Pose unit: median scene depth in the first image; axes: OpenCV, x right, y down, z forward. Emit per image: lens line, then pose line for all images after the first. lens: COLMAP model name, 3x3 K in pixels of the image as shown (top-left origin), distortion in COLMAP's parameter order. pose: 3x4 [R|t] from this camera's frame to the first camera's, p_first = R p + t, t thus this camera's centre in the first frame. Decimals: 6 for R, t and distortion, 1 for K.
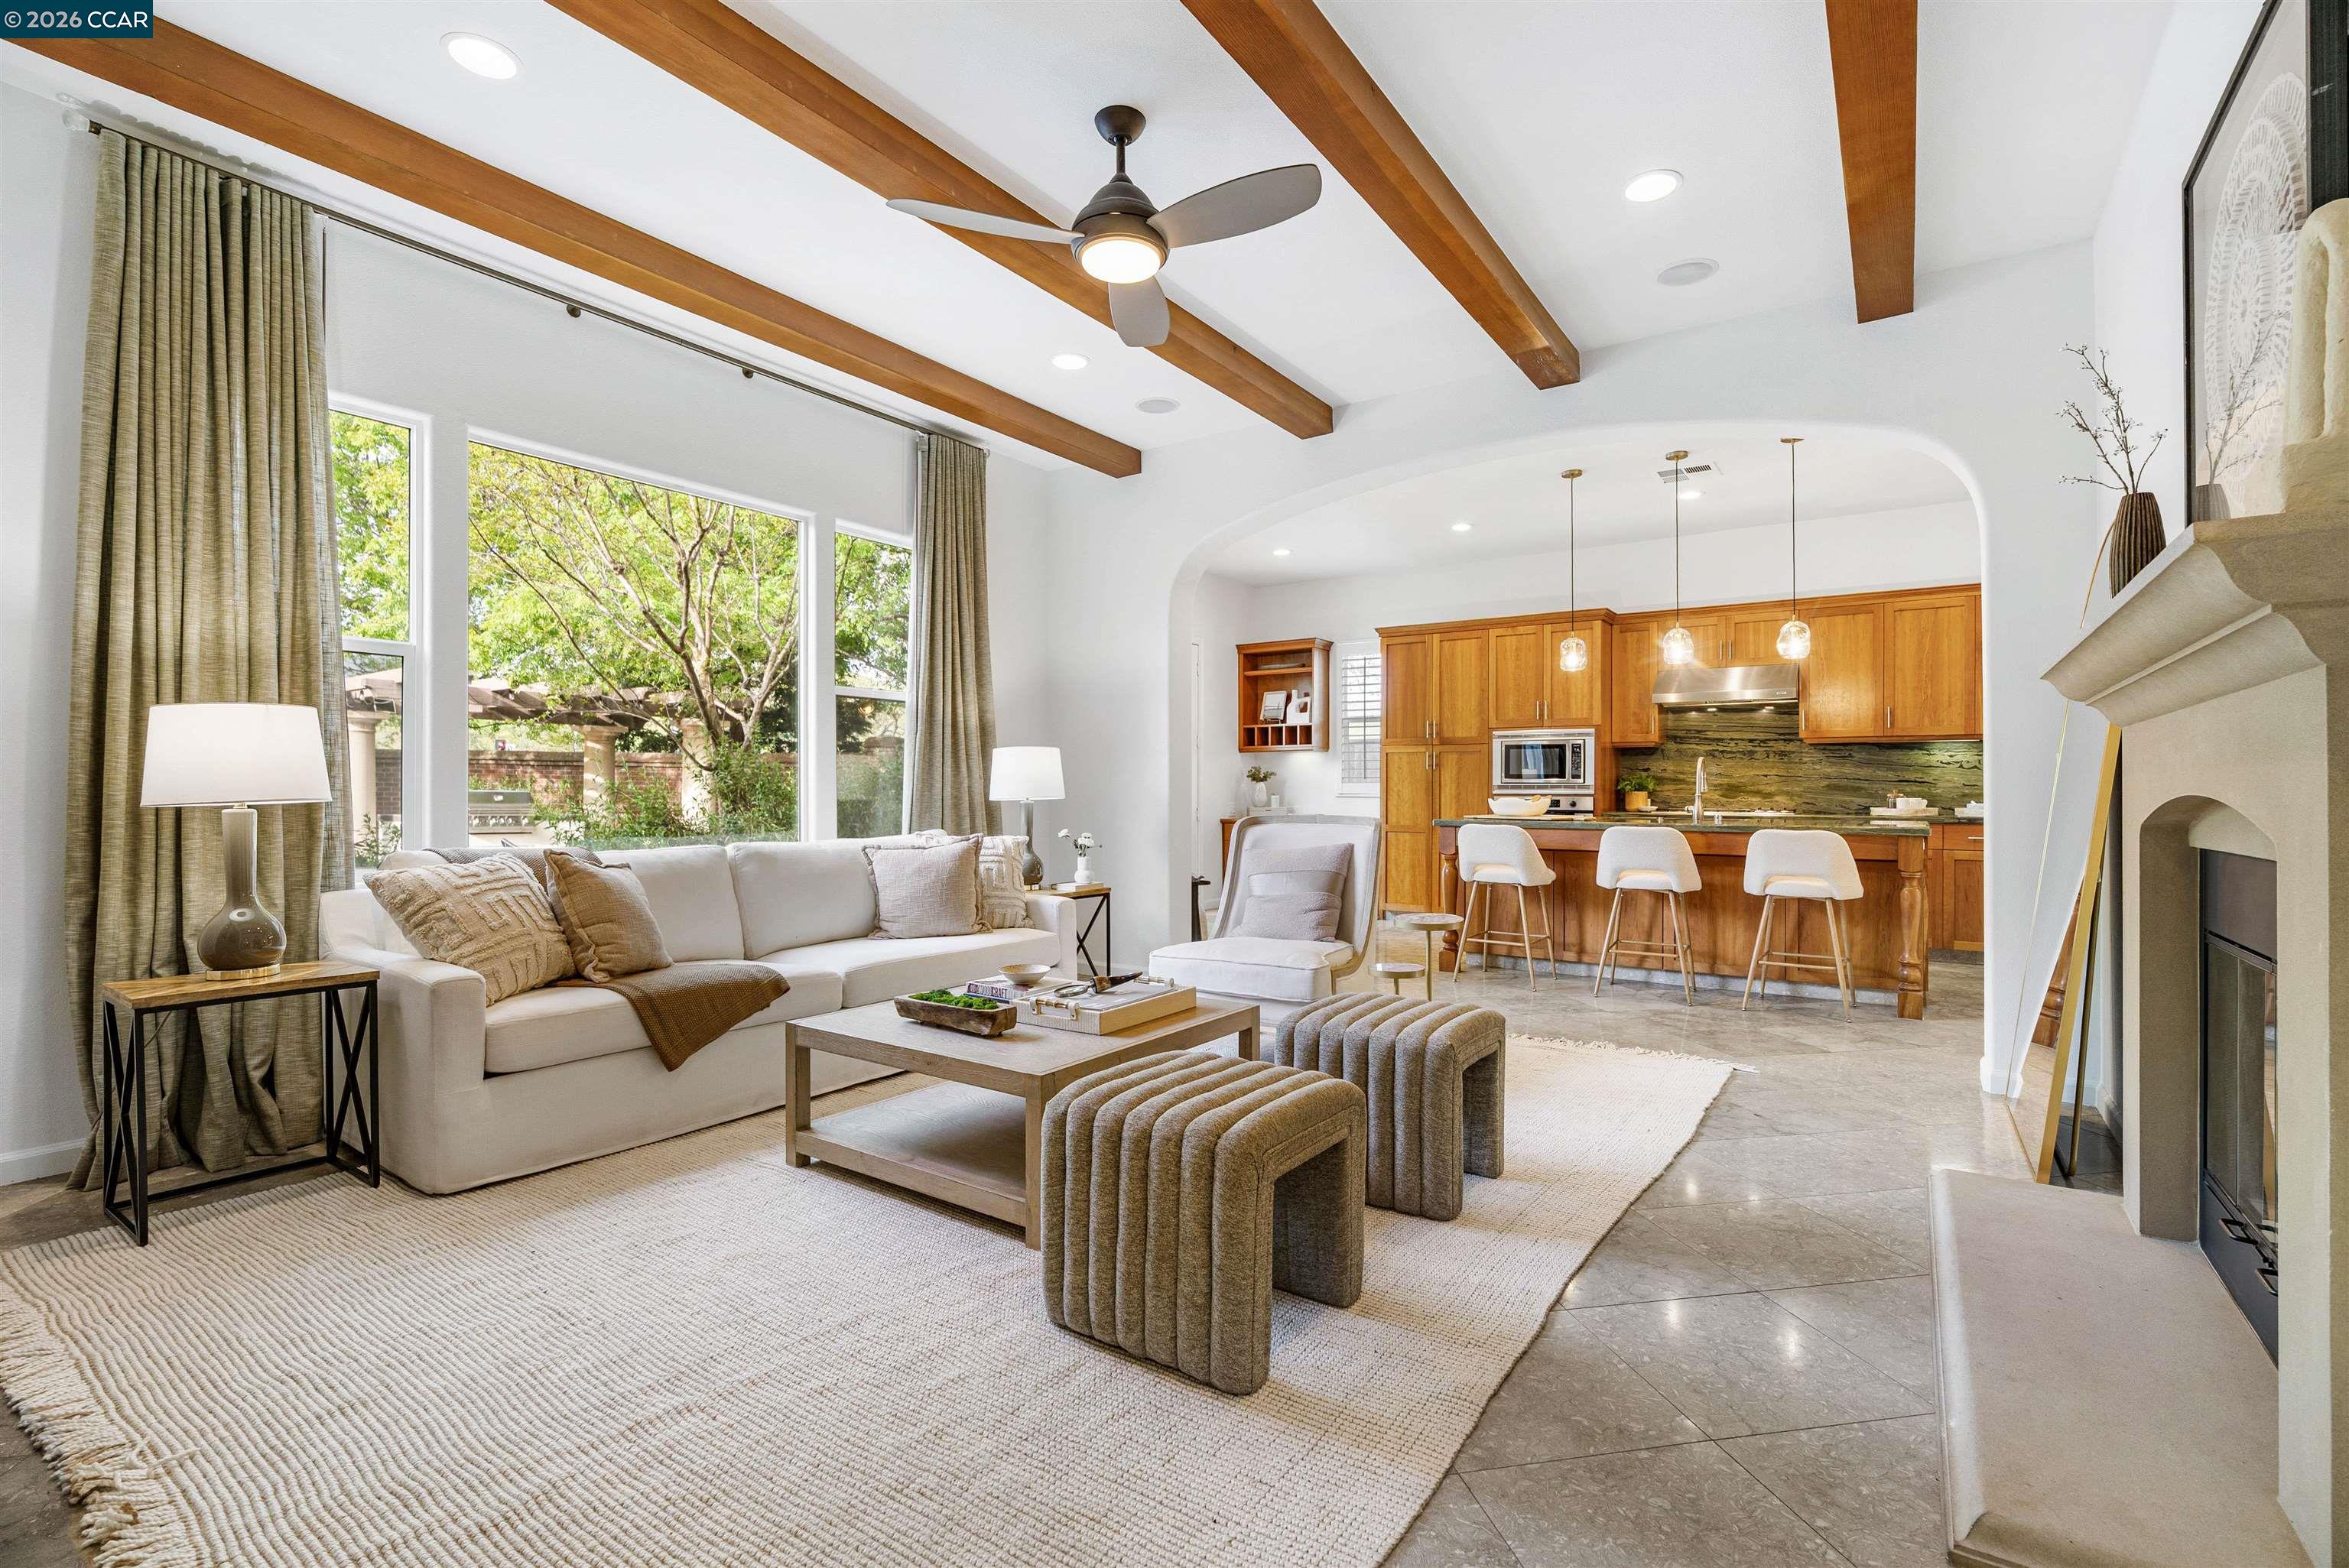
lens RADIAL K [[1042.3, 0, 1174.5], [0, 1042.3, 784.0], [0, 0, 1]] dist [-0.000029, 0.000071]
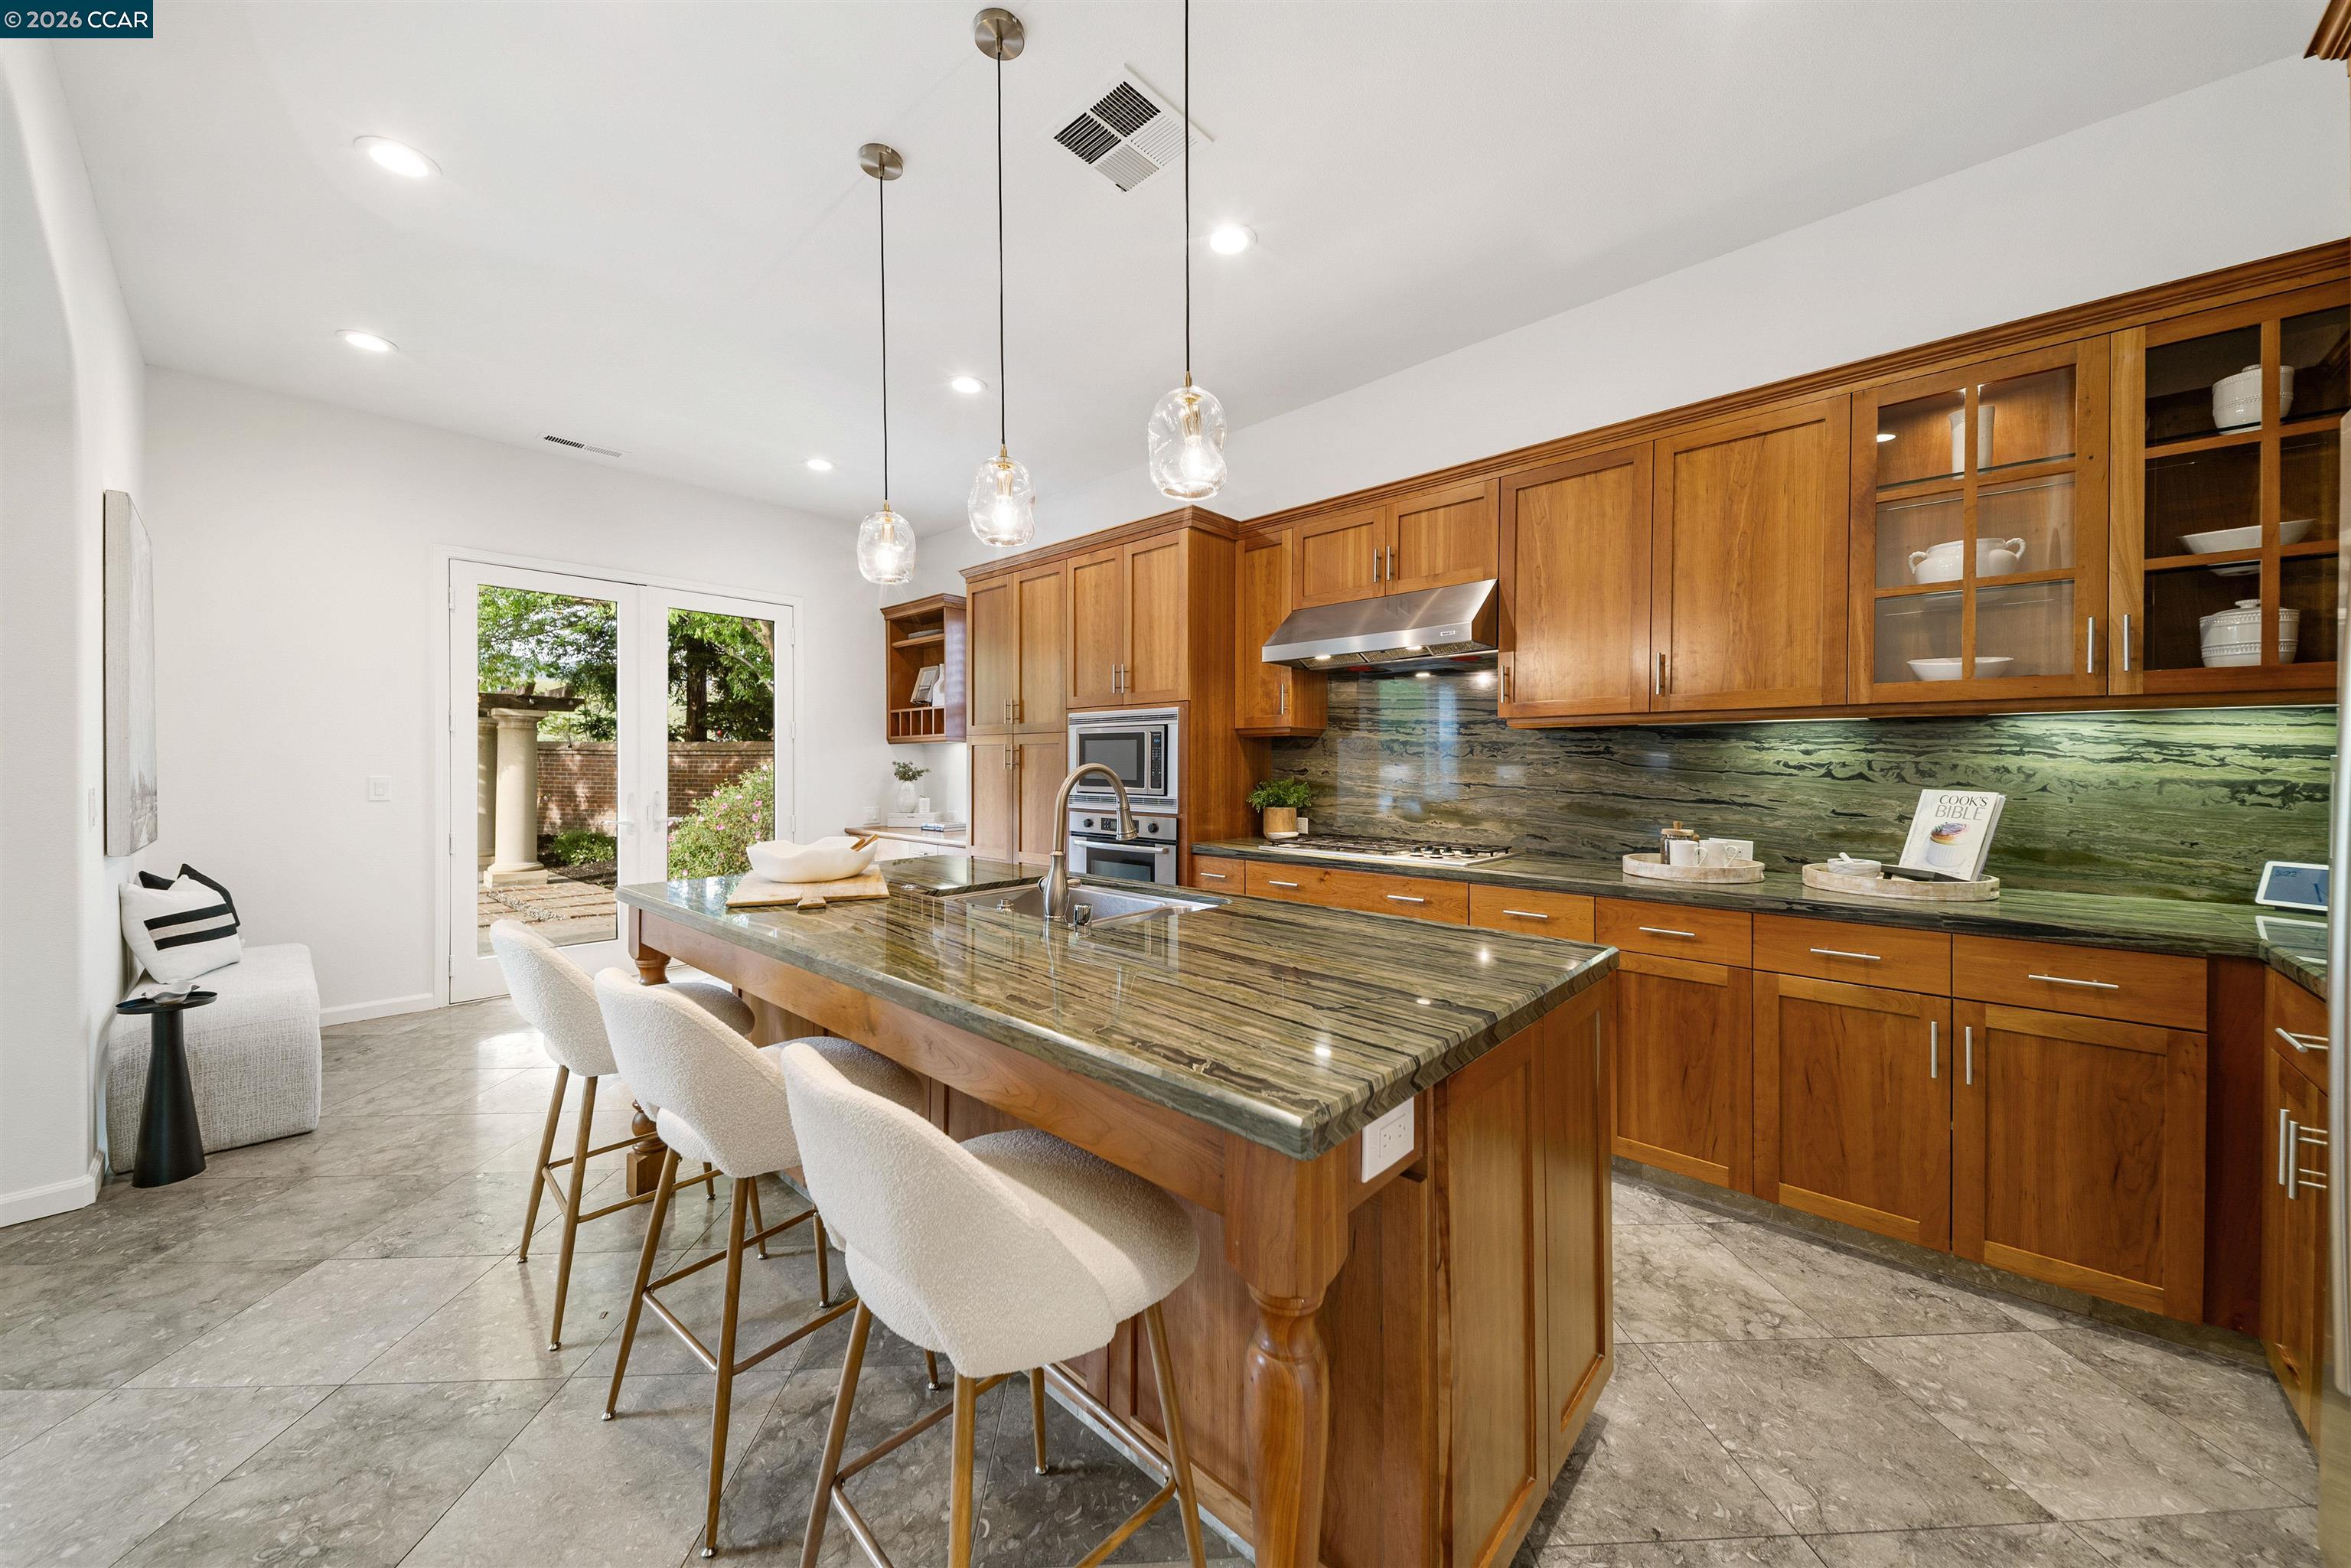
lens RADIAL K [[806.1, 0, 1168.0], [0, 806.1, 768.2], [0, 0, 1]] dist [0.030618, 0.000009]
pose [[0.989132, 0.001320, -0.147024, 0.468791], [-0.000212, 0.999971, 0.007550, -0.020476], [0.147030, -0.007437, 0.989104, 0.536145]]
